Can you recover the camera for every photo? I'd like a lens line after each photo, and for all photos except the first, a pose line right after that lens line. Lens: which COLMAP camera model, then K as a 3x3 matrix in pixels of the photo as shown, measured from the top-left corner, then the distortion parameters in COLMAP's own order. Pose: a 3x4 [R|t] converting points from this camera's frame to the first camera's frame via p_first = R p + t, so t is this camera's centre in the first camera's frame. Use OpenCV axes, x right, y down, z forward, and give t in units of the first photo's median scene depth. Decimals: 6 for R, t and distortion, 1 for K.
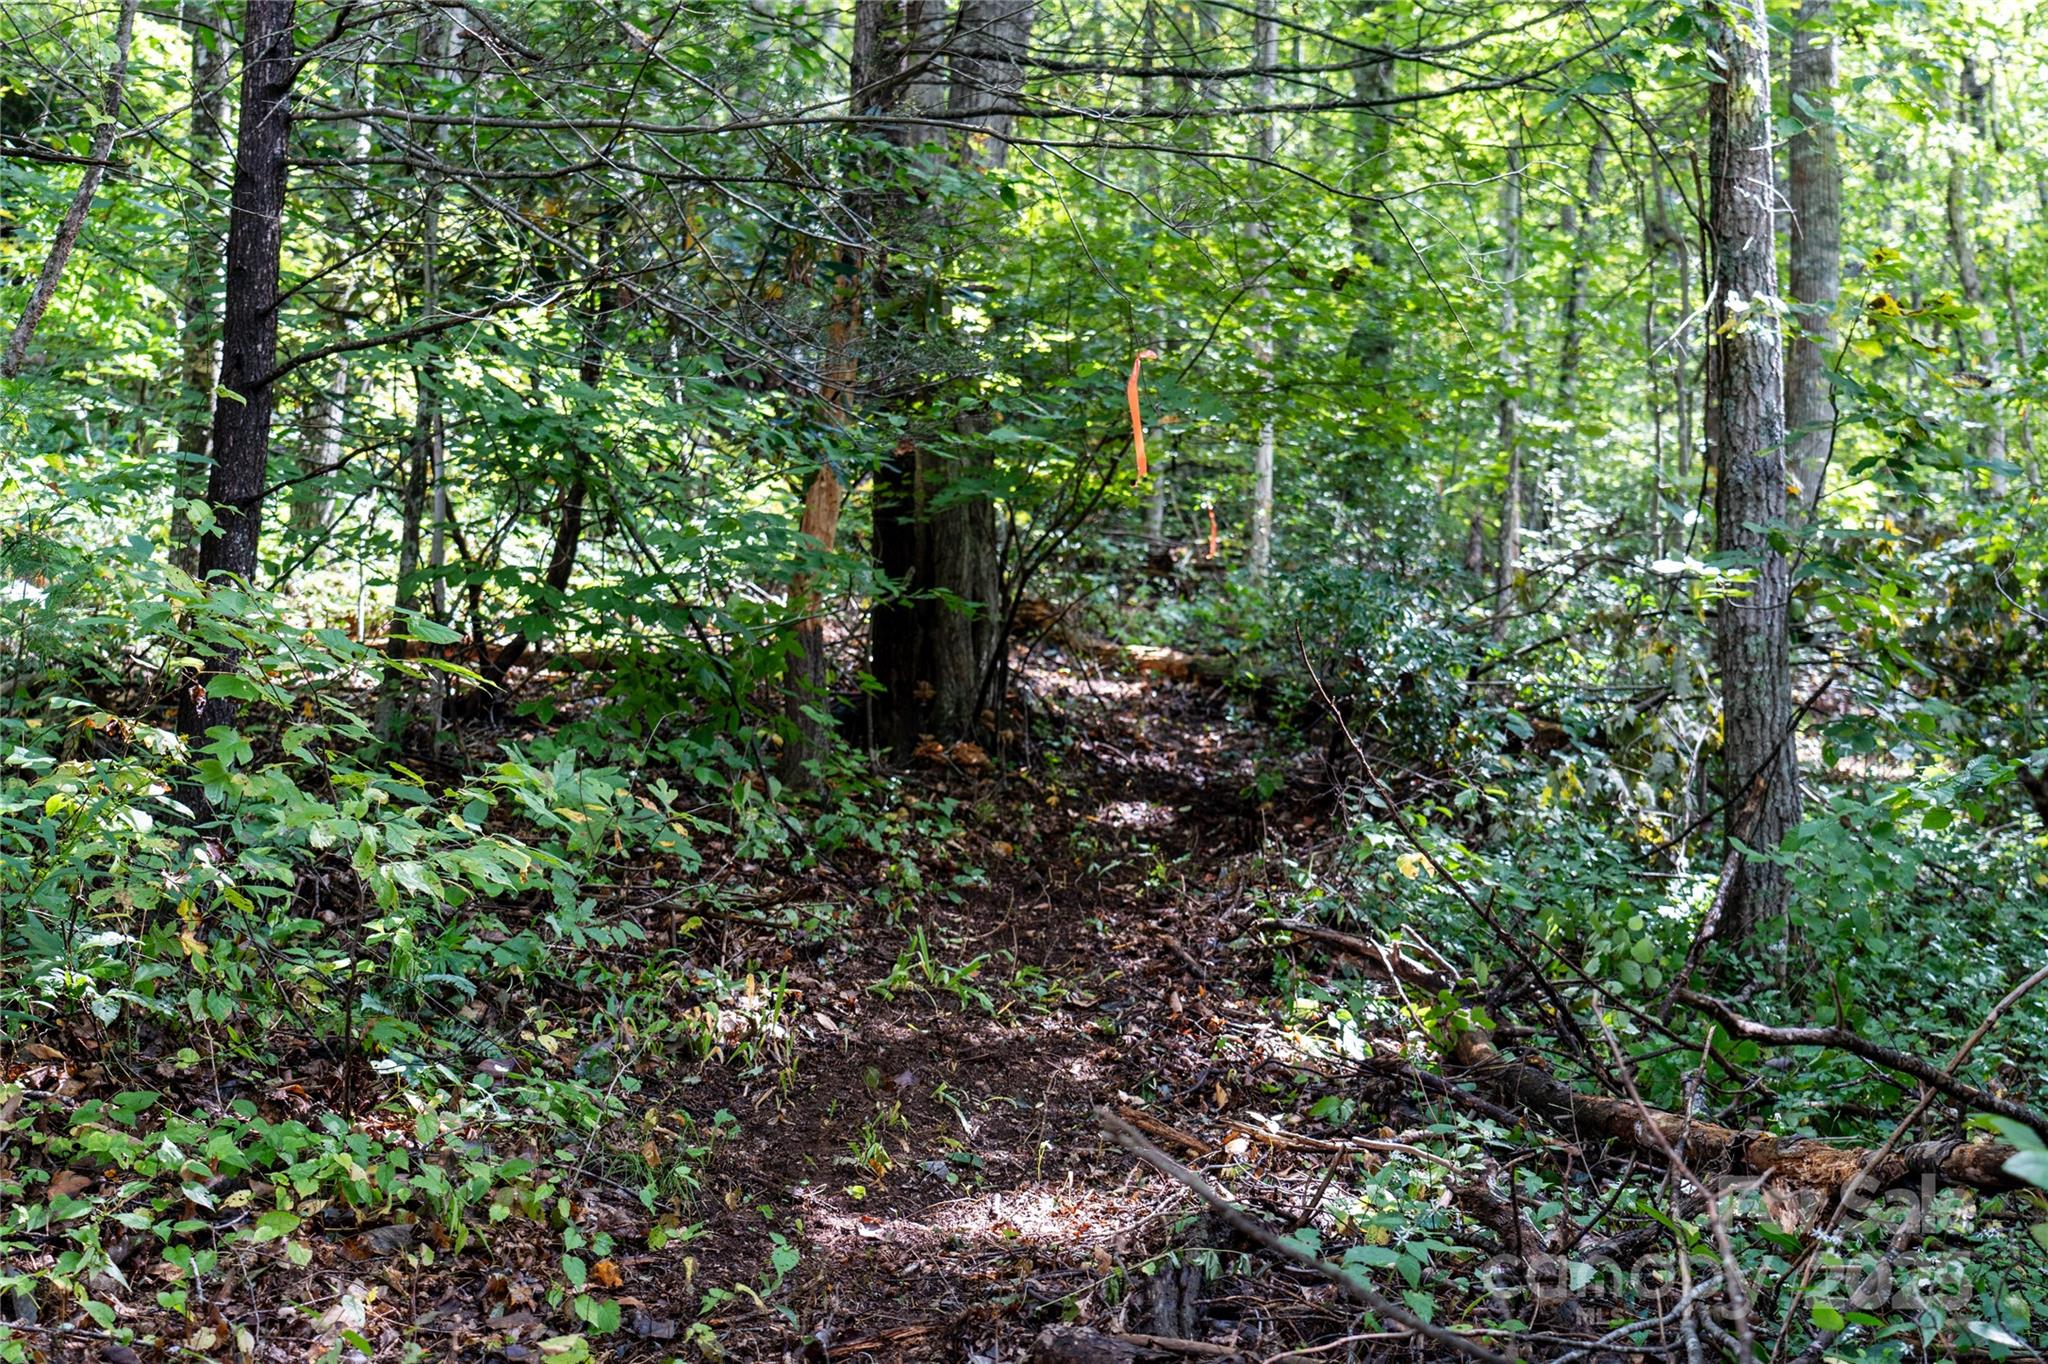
lens RADIAL K [[2657.7, 0, 1023.6], [0, 2657.7, 680.6], [0, 0, 1]] dist [0.034577, 0.000000]
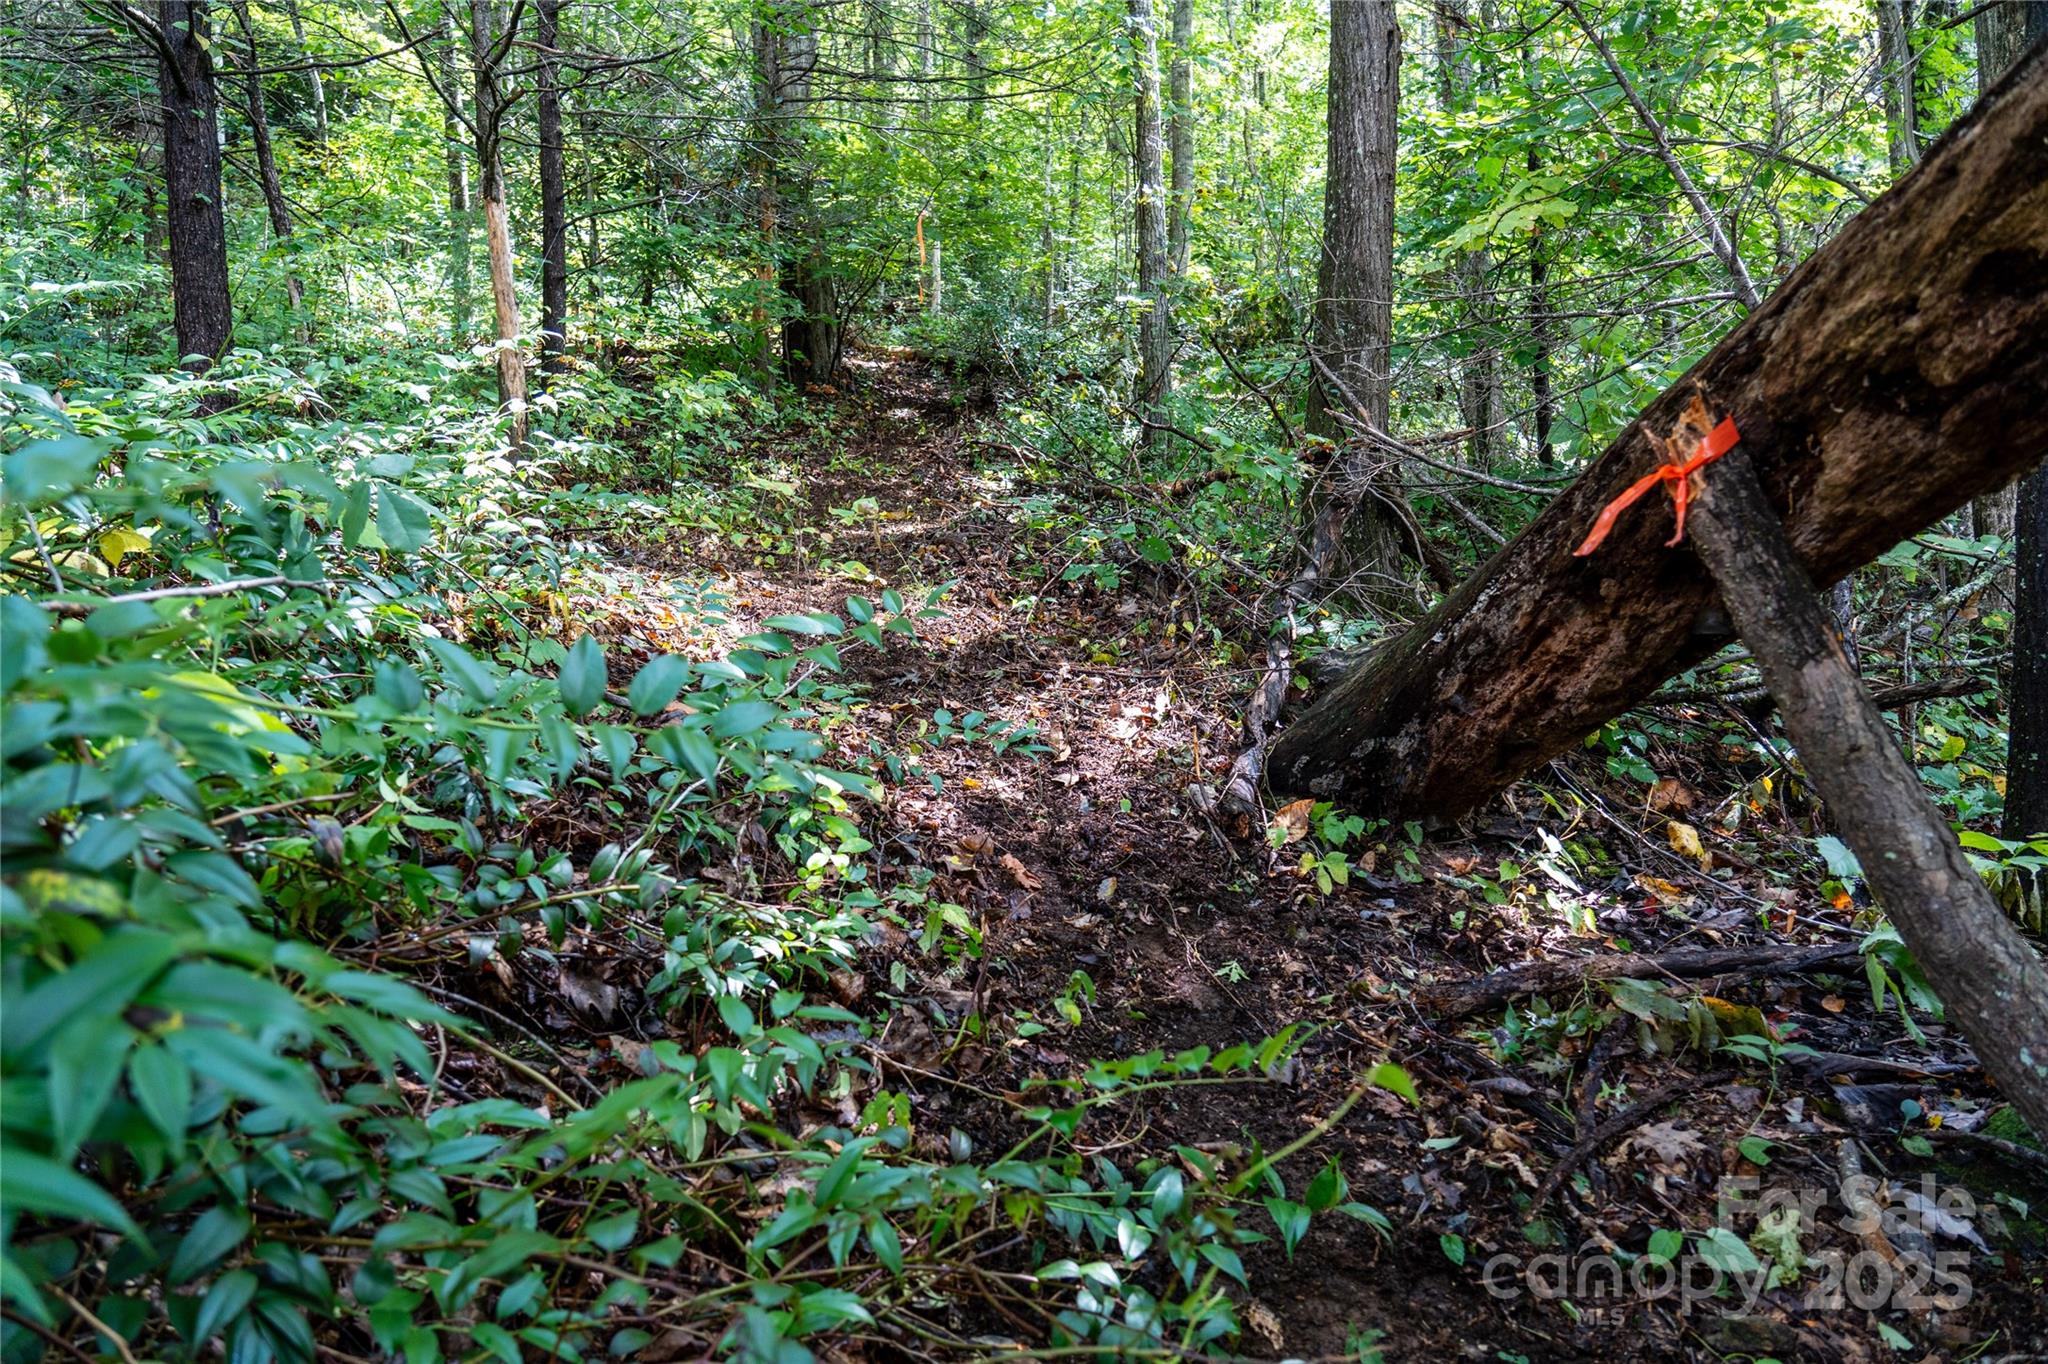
lens RADIAL K [[1418.1, 0, 1023.1], [0, 1418.1, 683.3], [0, 0, 1]] dist [-0.006654, 0.000678]
pose [[0.985454, -0.056890, 0.160136, -0.069296], [0.022609, 0.977814, 0.208249, 0.025204], [-0.168431, -0.201600, 0.964878, -0.286552]]
